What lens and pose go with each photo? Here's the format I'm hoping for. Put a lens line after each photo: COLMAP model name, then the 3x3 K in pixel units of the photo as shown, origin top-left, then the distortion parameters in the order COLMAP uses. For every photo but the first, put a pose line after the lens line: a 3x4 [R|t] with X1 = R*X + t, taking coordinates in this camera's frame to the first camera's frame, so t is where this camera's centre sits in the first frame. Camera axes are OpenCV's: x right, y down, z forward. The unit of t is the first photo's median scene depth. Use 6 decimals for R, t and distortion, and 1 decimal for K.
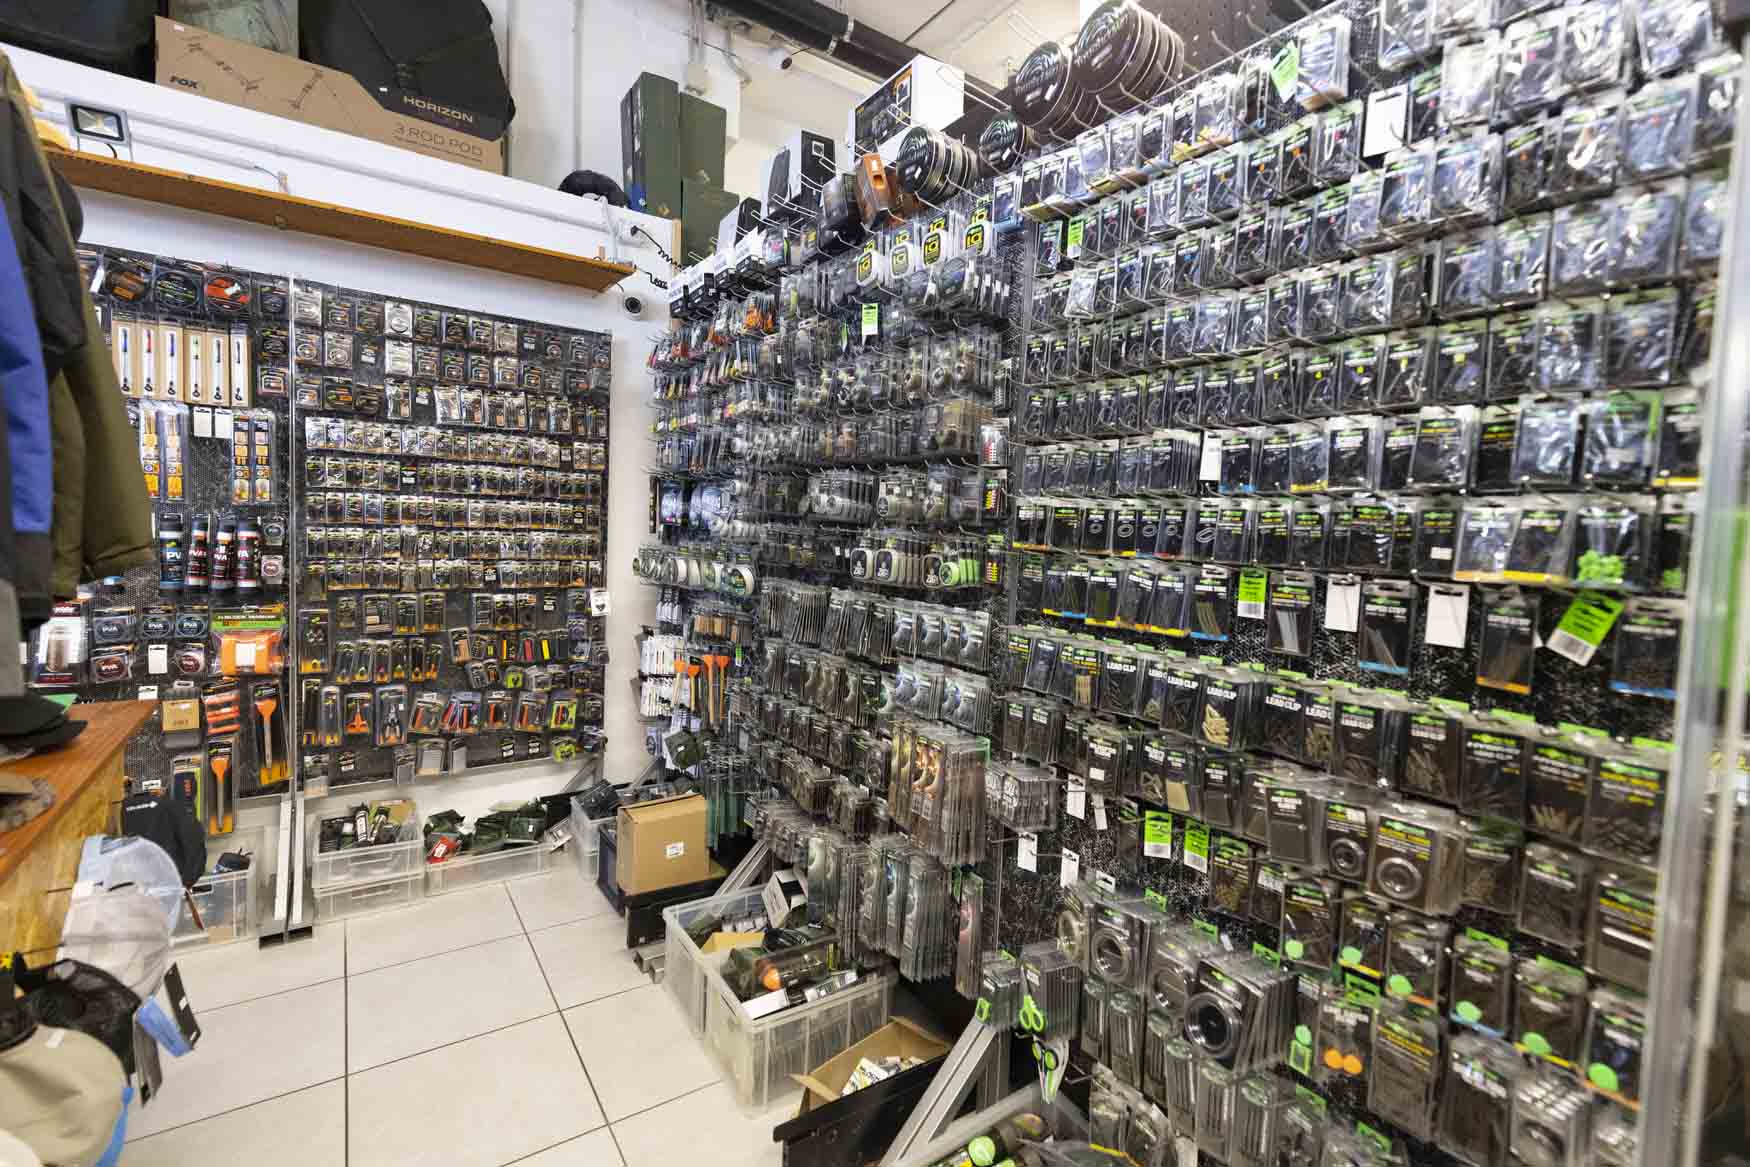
lens RADIAL K [[783.9, 0, 876.9], [0, 783.9, 570.8], [0, 0, 1]] dist [0.007252, -0.001704]
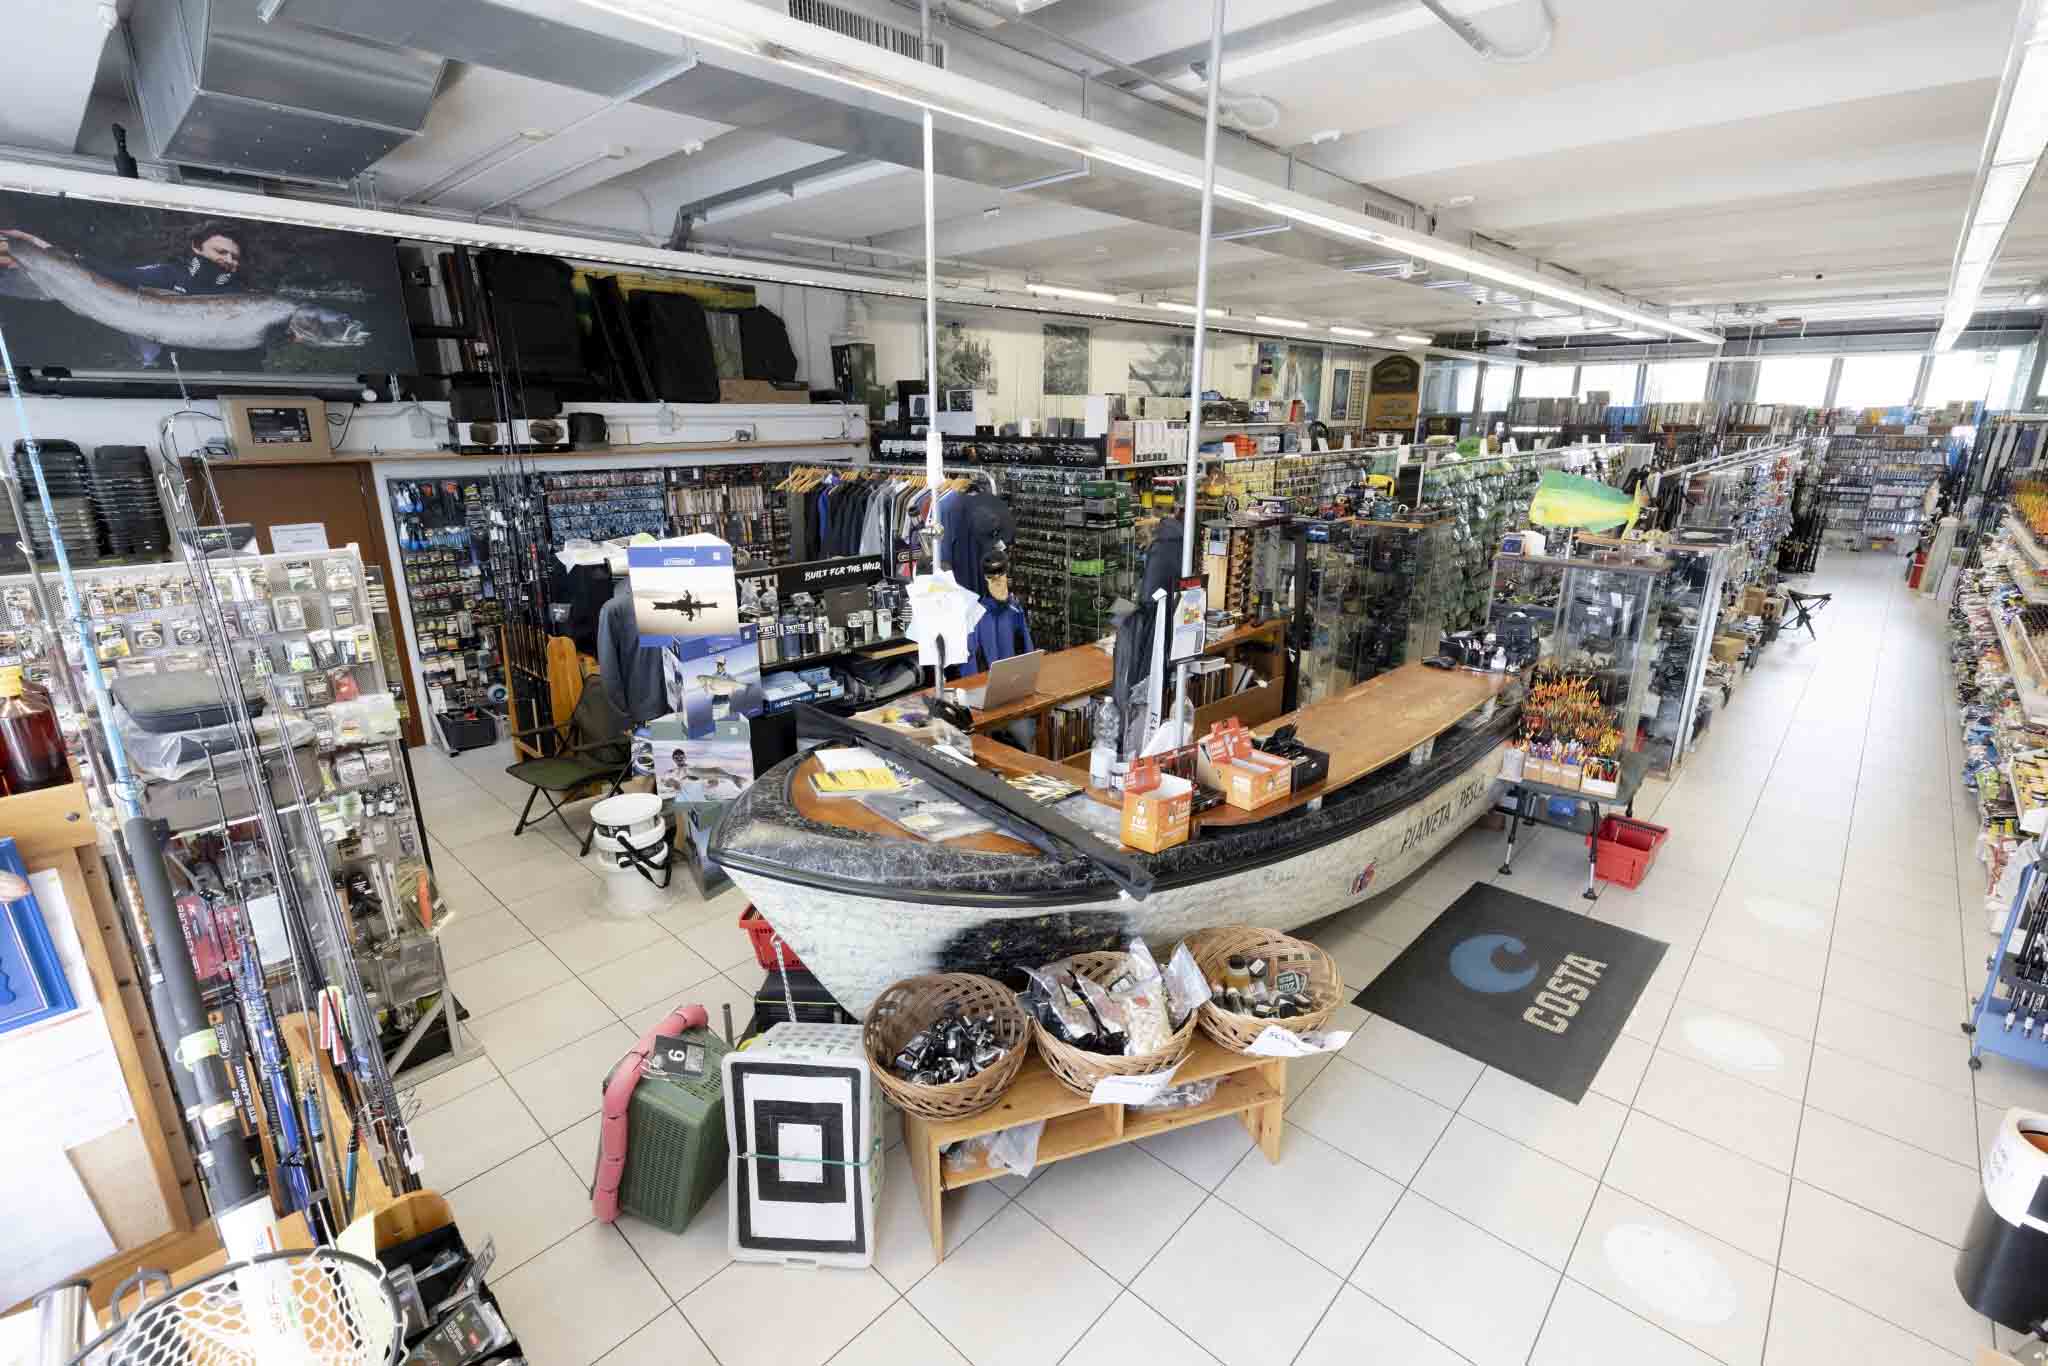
lens RADIAL K [[917.4, 0, 1015.7], [0, 917.4, 673.8], [0, 0, 1]] dist [0.007252, -0.001704]
pose [[0.975075, -0.098694, 0.198716, -1.143248], [0.052939, 0.973241, 0.223604, -0.618577], [-0.215467, -0.207511, 0.954208, -5.102837]]
